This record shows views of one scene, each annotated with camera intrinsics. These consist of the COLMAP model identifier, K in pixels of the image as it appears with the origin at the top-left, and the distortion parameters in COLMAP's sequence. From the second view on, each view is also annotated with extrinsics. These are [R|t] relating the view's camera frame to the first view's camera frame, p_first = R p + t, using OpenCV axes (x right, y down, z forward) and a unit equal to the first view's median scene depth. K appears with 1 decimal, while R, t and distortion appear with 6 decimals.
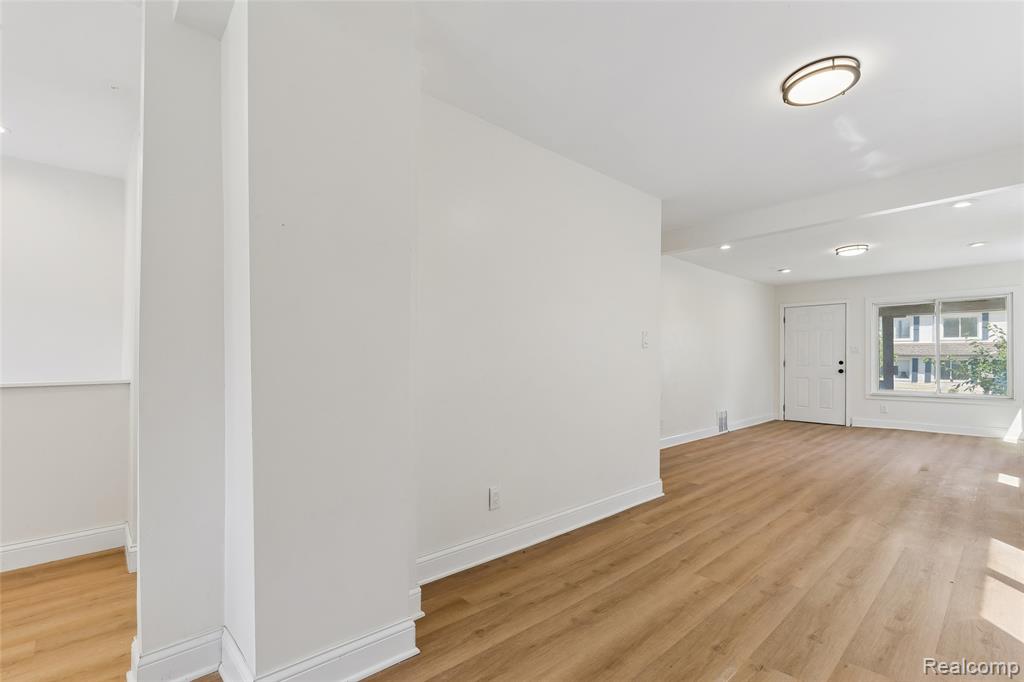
lens RADIAL K [[462.3, 0, 509.8], [0, 462.3, 347.2], [0, 0, 1]] dist [-0.013800, 0.004594]
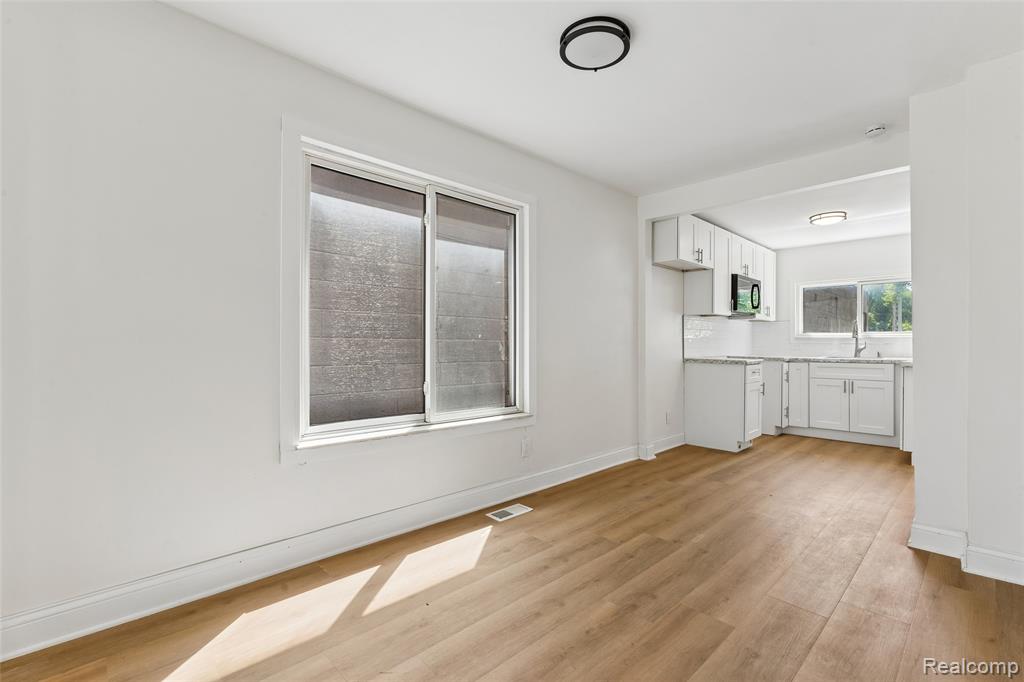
lens RADIAL K [[462.3, 0, 505.1], [0, 462.3, 343.0], [0, 0, 1]] dist [-0.013800, 0.004594]
pose [[-0.999923, -0.003449, -0.011895, 0.875213], [-0.003262, 0.999871, -0.015703, 0.043855], [0.011948, -0.015663, -0.999806, 1.952988]]
